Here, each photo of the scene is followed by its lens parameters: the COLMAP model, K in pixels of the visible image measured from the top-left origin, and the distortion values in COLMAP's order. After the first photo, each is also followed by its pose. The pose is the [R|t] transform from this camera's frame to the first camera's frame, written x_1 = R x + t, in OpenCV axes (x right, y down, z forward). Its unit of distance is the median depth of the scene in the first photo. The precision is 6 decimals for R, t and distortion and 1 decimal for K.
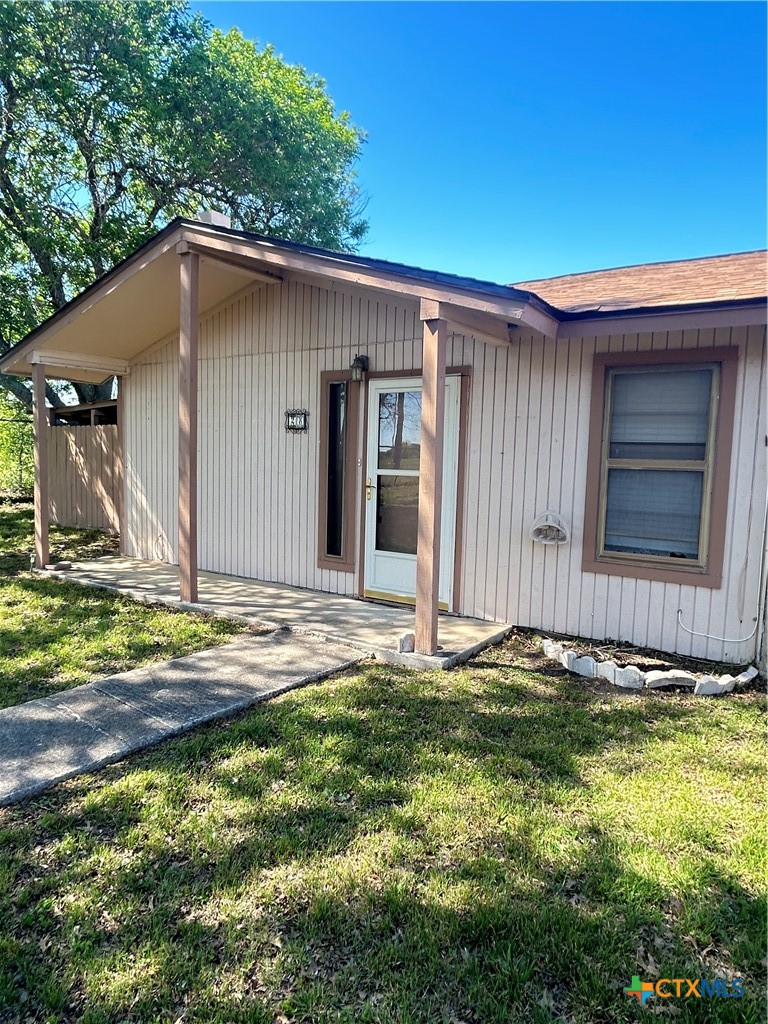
lens RADIAL K [[631.7, 0, 384.0], [0, 631.7, 512.3], [0, 0, 1]] dist [-0.002187, -0.000139]
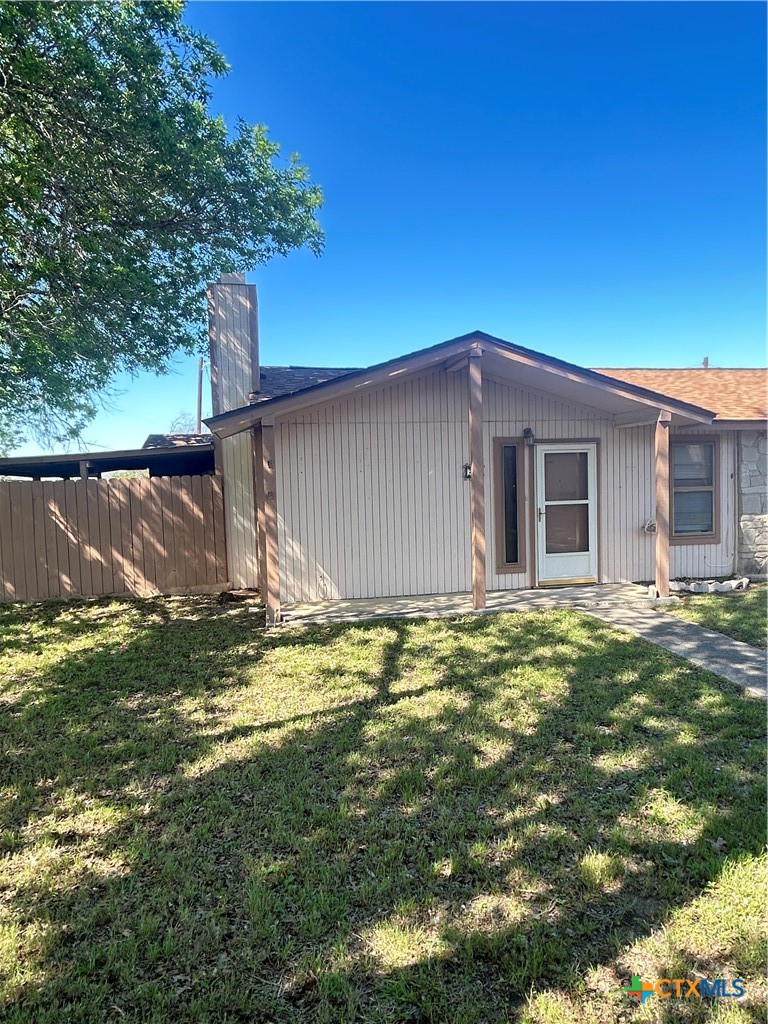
lens RADIAL K [[631.7, 0, 384.0], [0, 631.7, 511.6], [0, 0, 1]] dist [-0.002187, -0.000139]
pose [[0.721395, -0.085254, 0.687256, -1.349088], [0.108381, 0.994064, 0.009549, -0.100640], [-0.683990, 0.067597, 0.726352, 0.143144]]
